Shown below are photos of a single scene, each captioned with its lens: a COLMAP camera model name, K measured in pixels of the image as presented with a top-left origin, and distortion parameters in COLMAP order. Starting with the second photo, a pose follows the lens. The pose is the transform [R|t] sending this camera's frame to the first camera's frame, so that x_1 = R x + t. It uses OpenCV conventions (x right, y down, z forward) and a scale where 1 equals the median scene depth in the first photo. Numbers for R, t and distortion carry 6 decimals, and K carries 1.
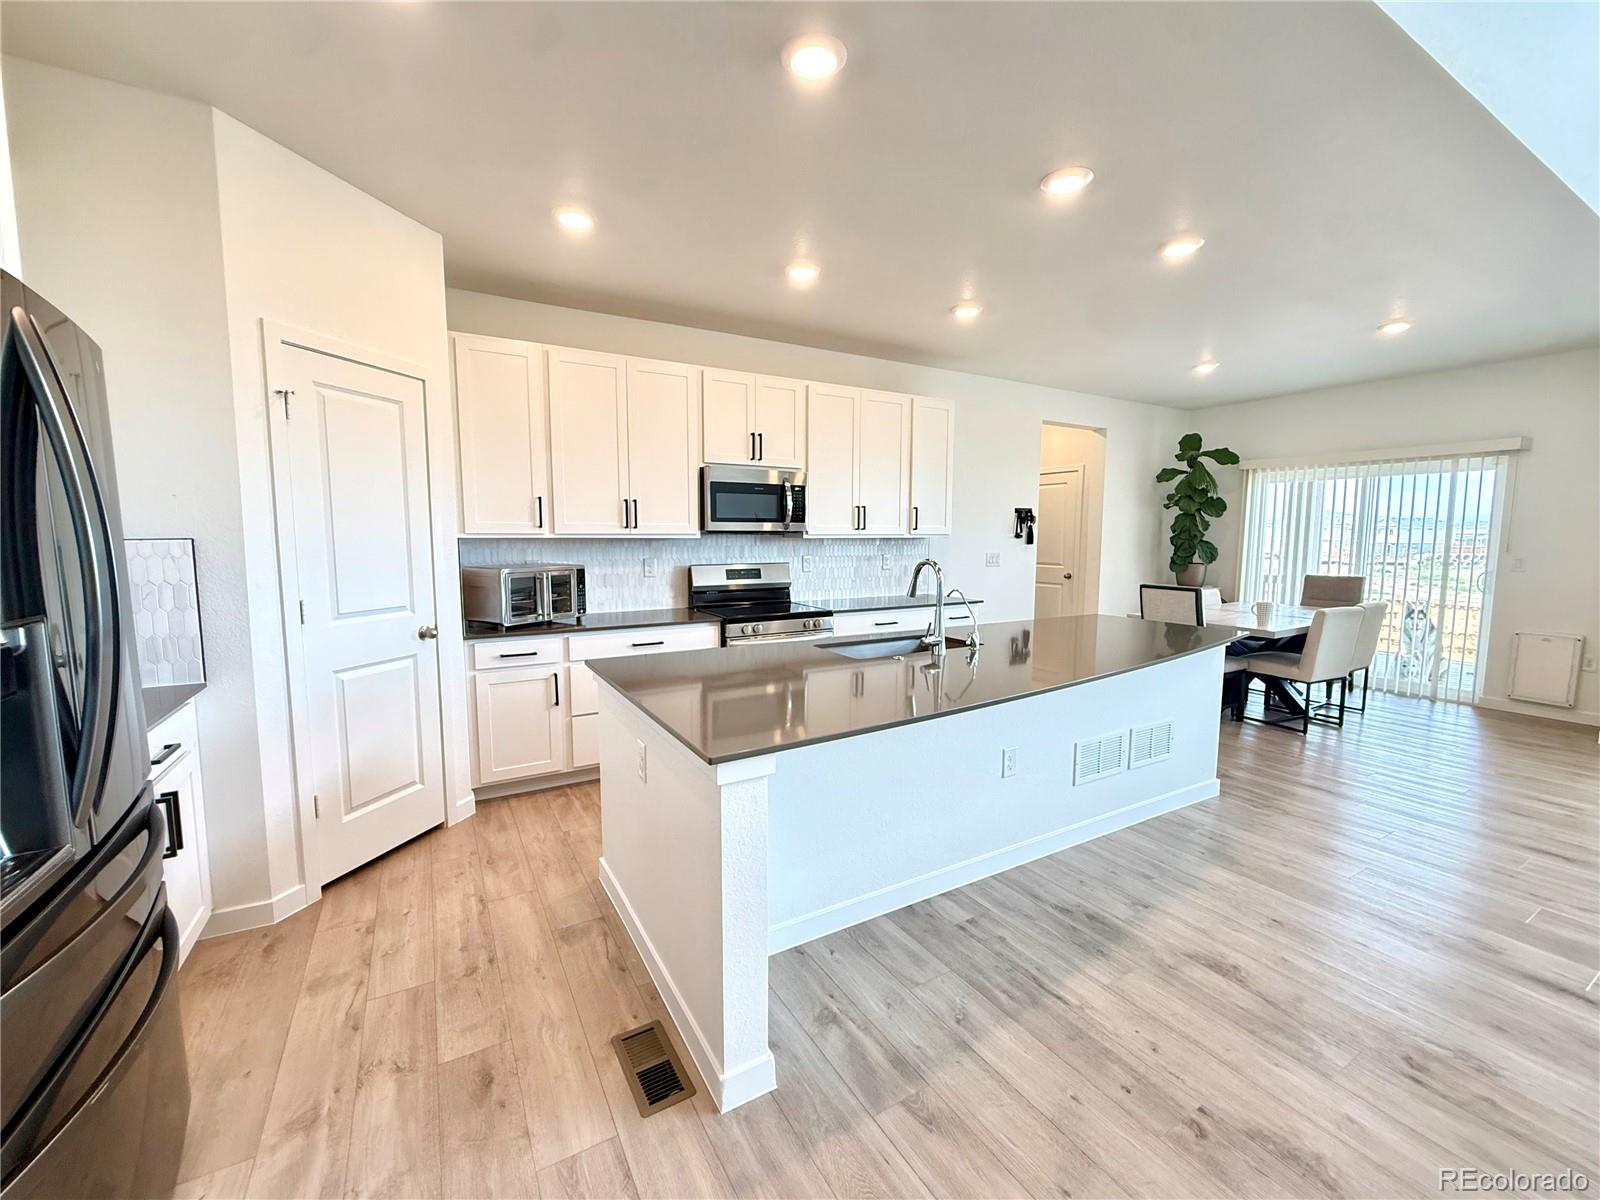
lens RADIAL K [[653.9, 0, 801.5], [0, 653.9, 601.2], [0, 0, 1]] dist [0.000891, 0.000212]
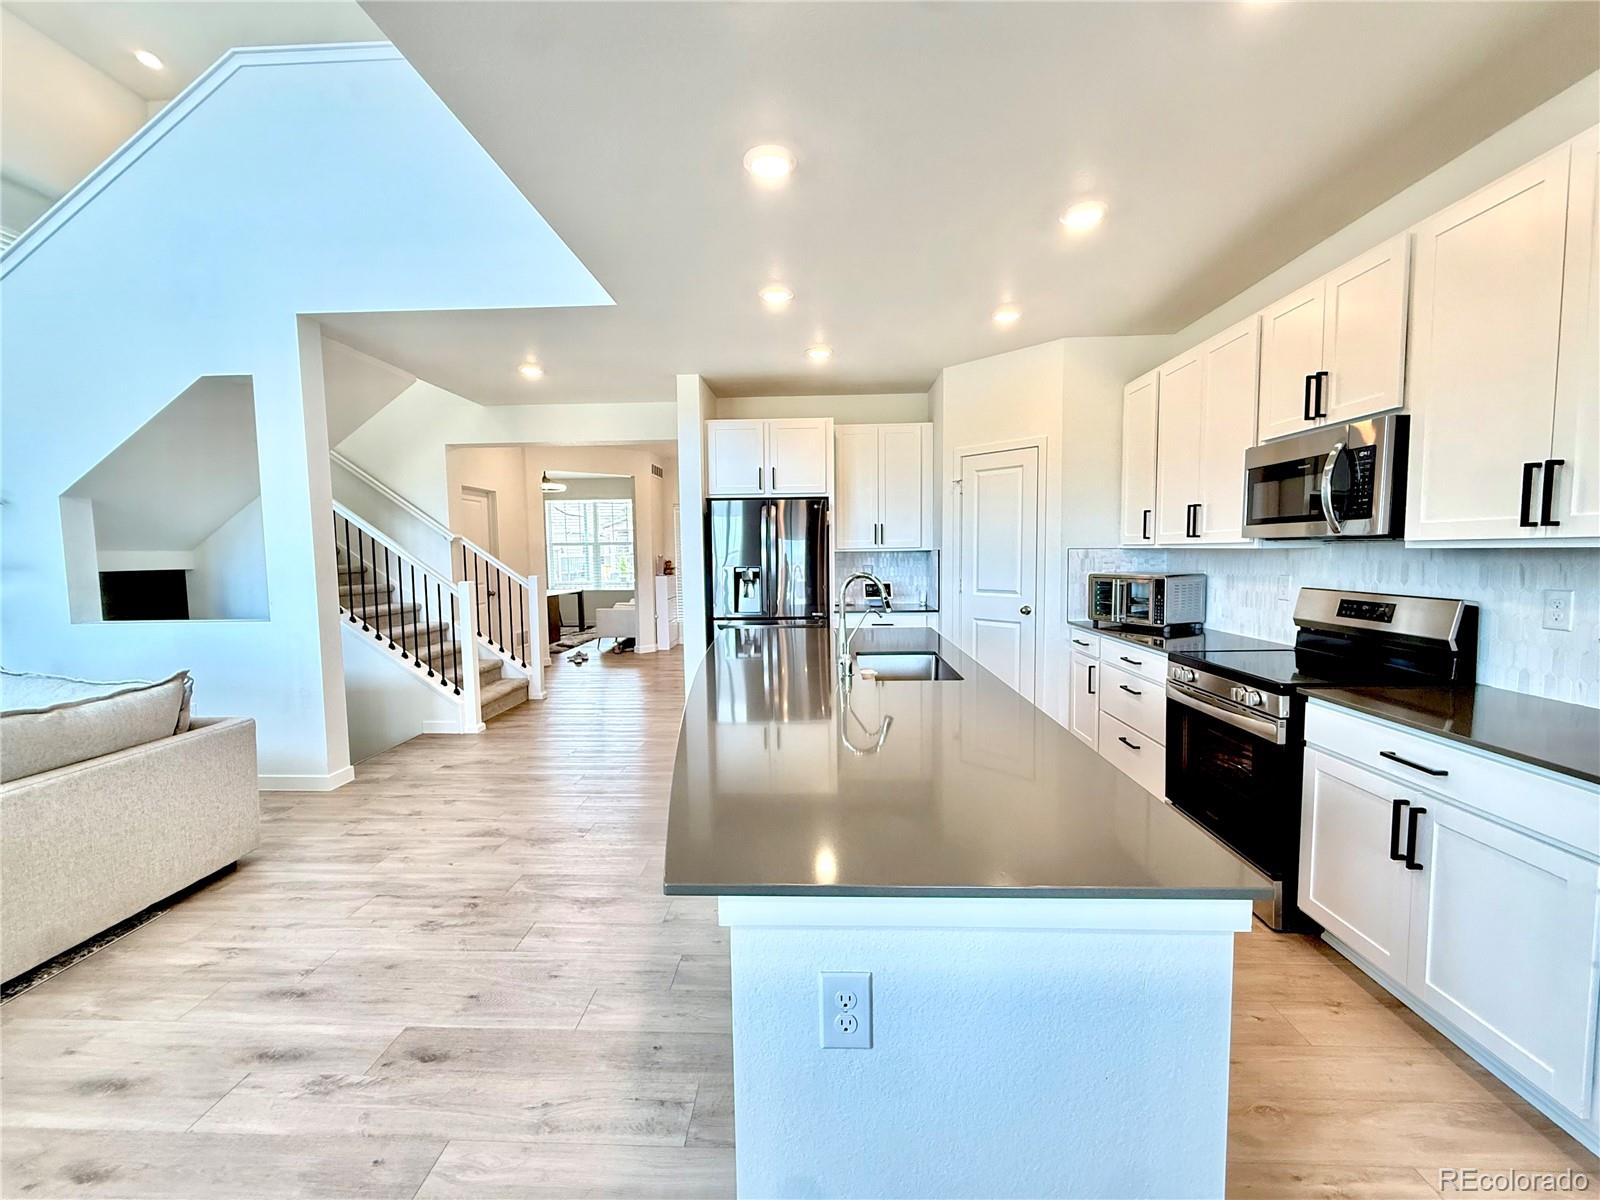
lens RADIAL K [[653.9, 0, 800.0], [0, 653.9, 599.8], [0, 0, 1]] dist [0.000891, 0.000212]
pose [[-0.538126, 0.069648, -0.839982, 0.864471], [-0.073448, 0.988914, 0.129050, -0.115929], [0.839658, 0.131140, -0.527045, 1.156511]]
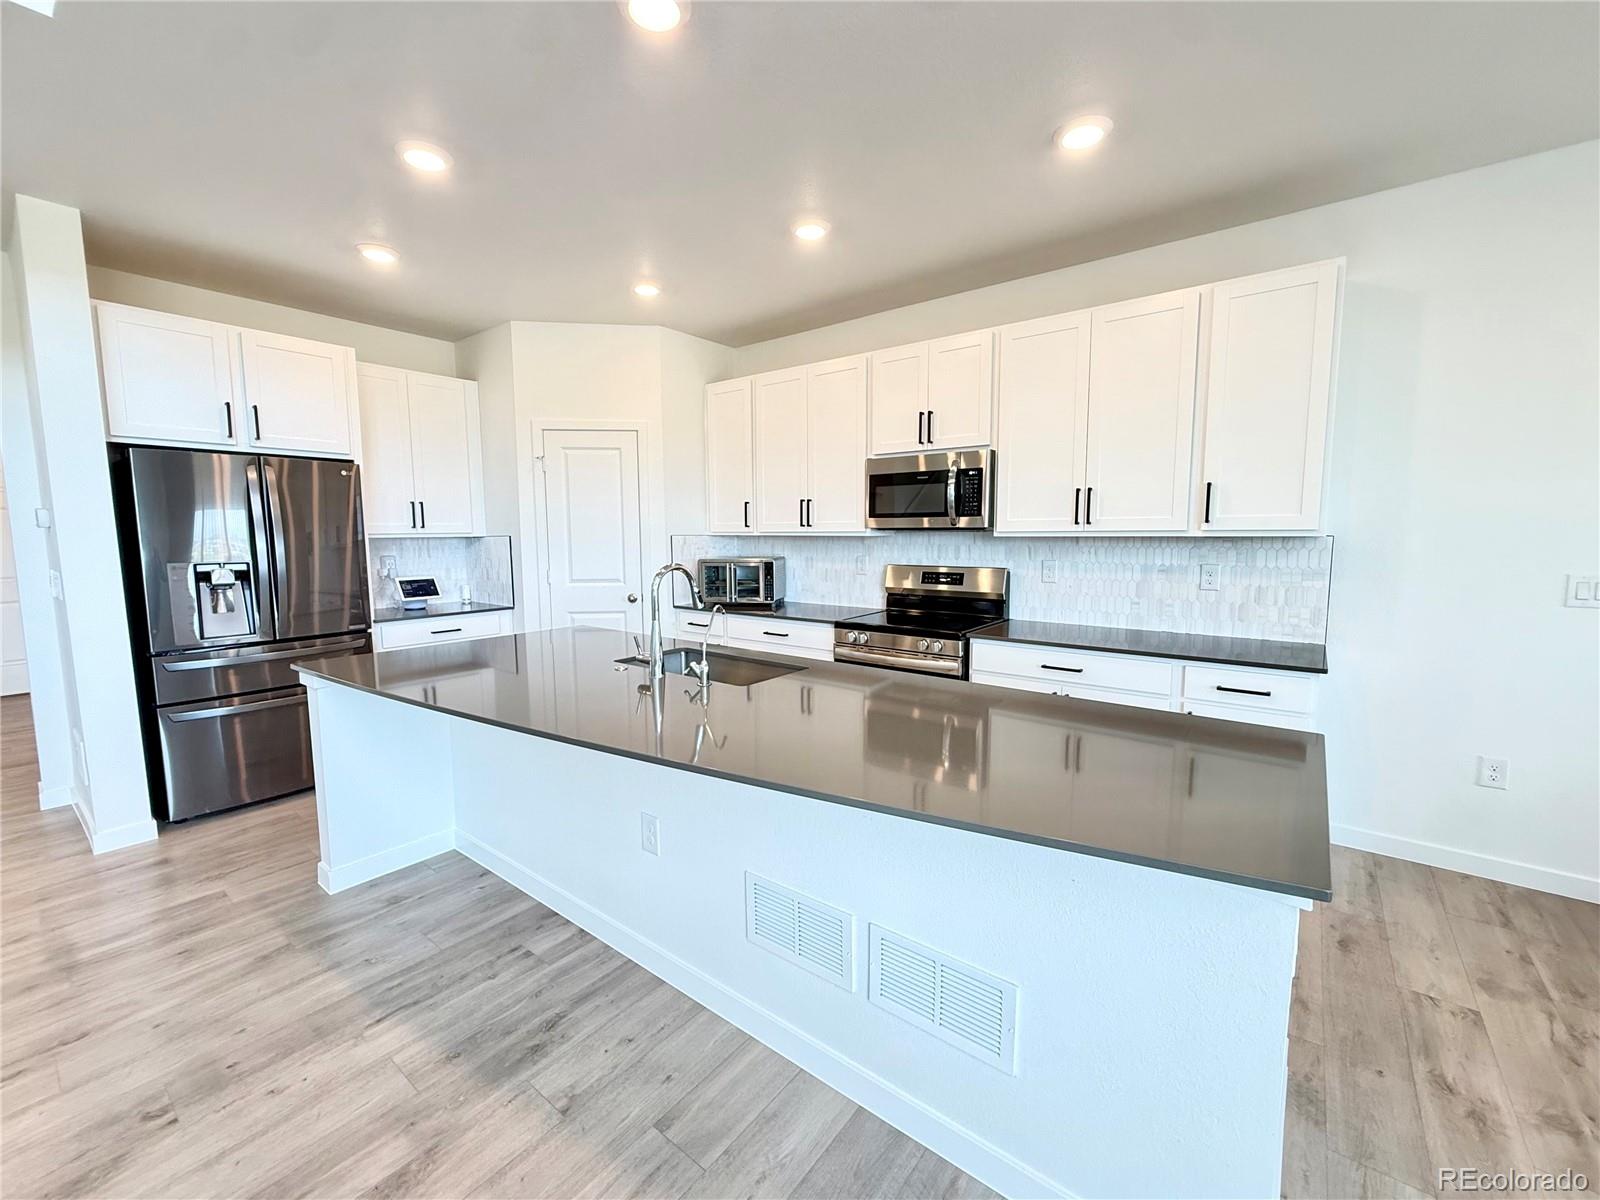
lens RADIAL K [[653.9, 0, 796.2], [0, 653.9, 599.3], [0, 0, 1]] dist [0.000891, 0.000212]
pose [[0.369068, 0.093956, -0.924641, 0.821551], [-0.089184, 0.993866, 0.065393, -0.069497], [0.925114, 0.058329, 0.375183, 0.664200]]
